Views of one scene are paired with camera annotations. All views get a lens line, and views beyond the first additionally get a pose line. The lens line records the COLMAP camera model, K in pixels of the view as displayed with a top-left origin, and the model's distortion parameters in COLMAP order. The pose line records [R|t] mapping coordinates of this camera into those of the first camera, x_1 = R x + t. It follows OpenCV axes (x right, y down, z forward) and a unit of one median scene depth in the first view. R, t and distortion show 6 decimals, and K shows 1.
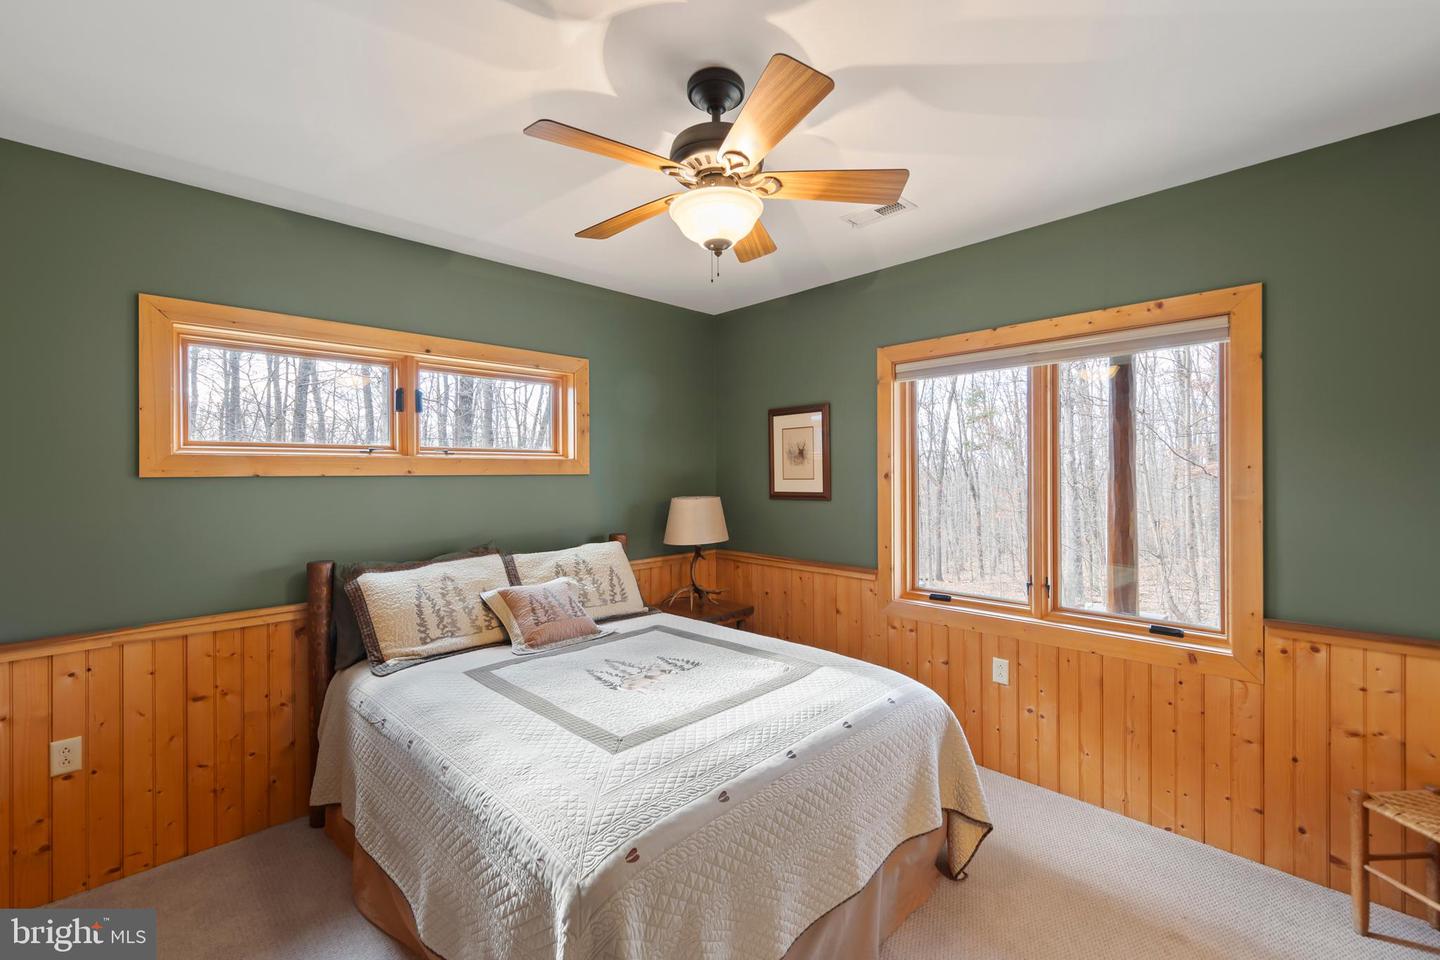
lens RADIAL K [[614.2, 0, 724.9], [0, 614.2, 480.3], [0, 0, 1]] dist [-0.000480, -0.000069]
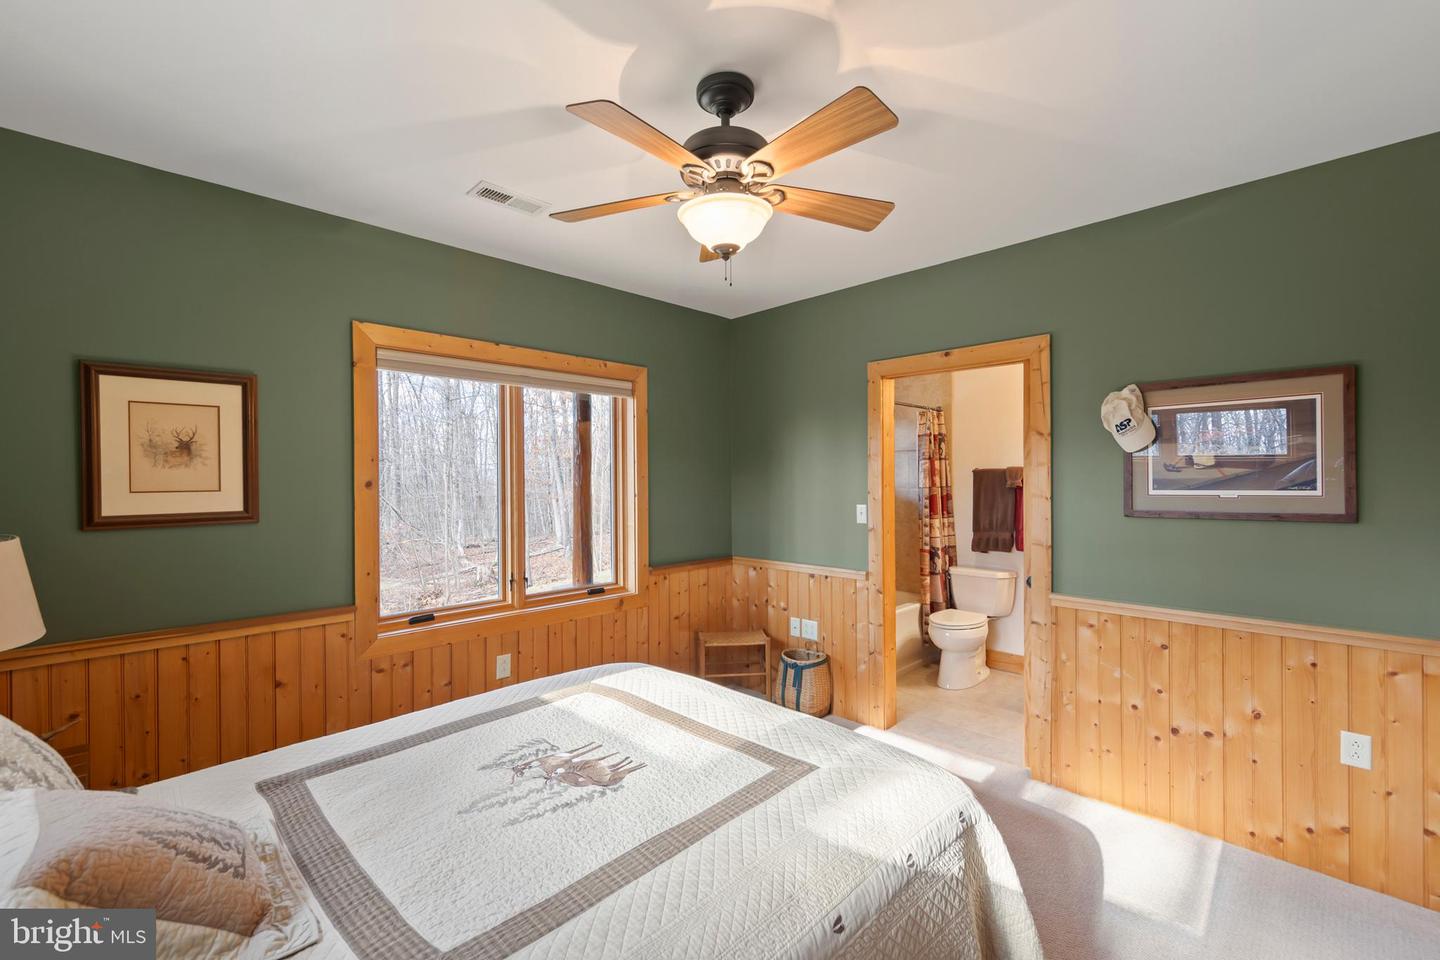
lens RADIAL K [[611.7, 0, 724.0], [0, 611.7, 477.9], [0, 0, 1]] dist [0.009381, 0.000138]
pose [[-0.016145, 0.008644, 0.999832, -0.740246], [0.017662, 0.999809, -0.008358, -0.000962], [-0.999714, 0.017524, -0.016294, 0.750760]]
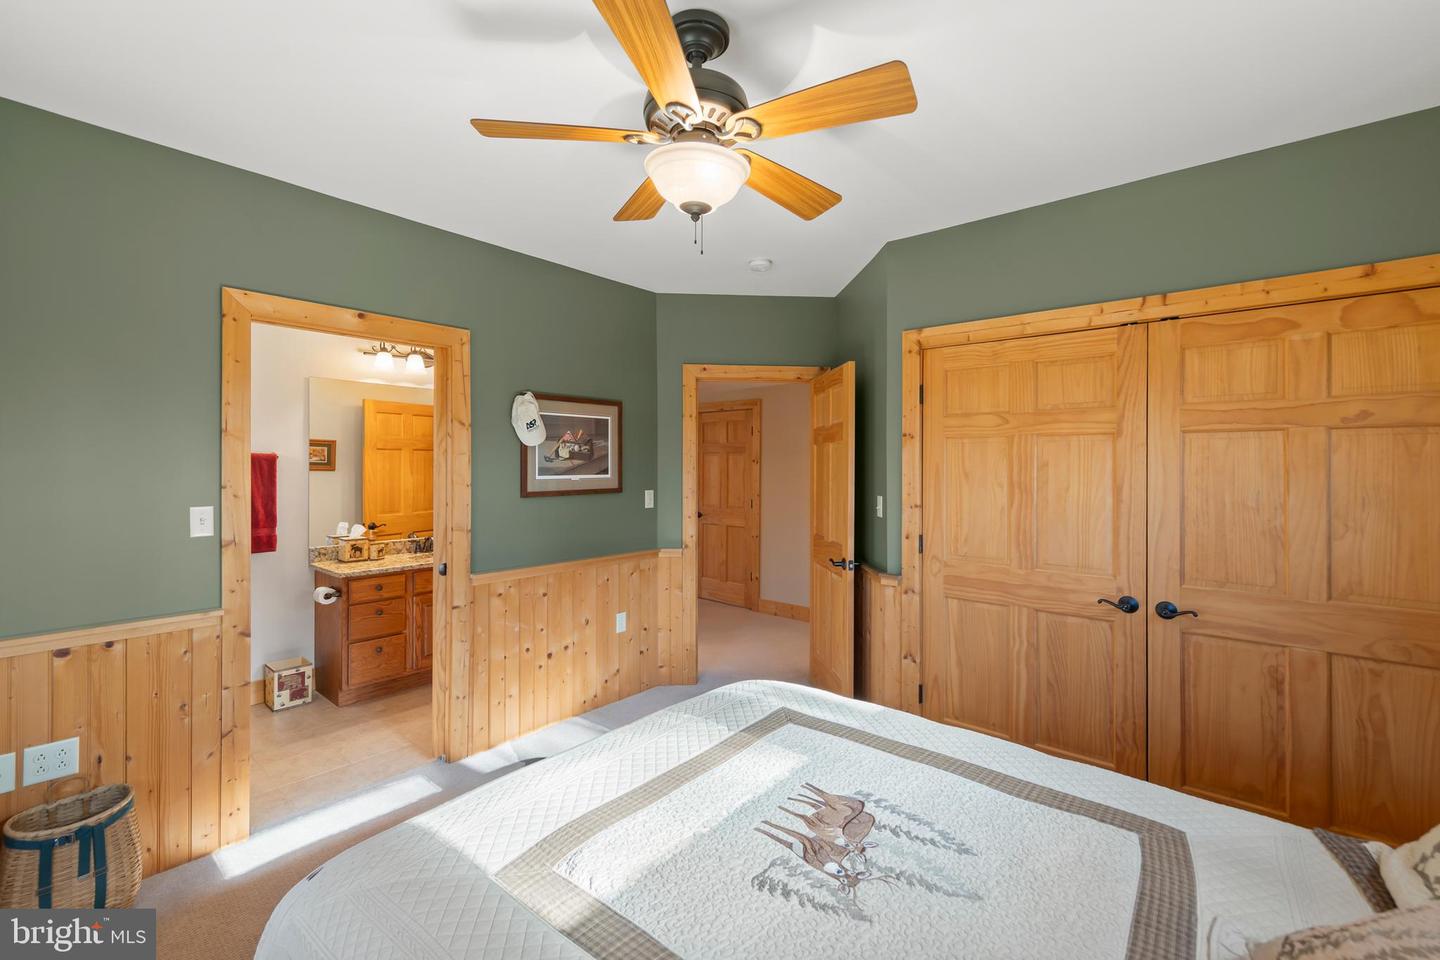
lens RADIAL K [[601.5, 0, 724.3], [0, 601.5, 456.1], [0, 0, 1]] dist [0.000554, 0.000007]
pose [[-0.996245, 0.004643, -0.086456, 0.017189], [0.004926, 0.999983, -0.003059, -0.013591], [0.086441, -0.003473, -0.996251, 1.374125]]
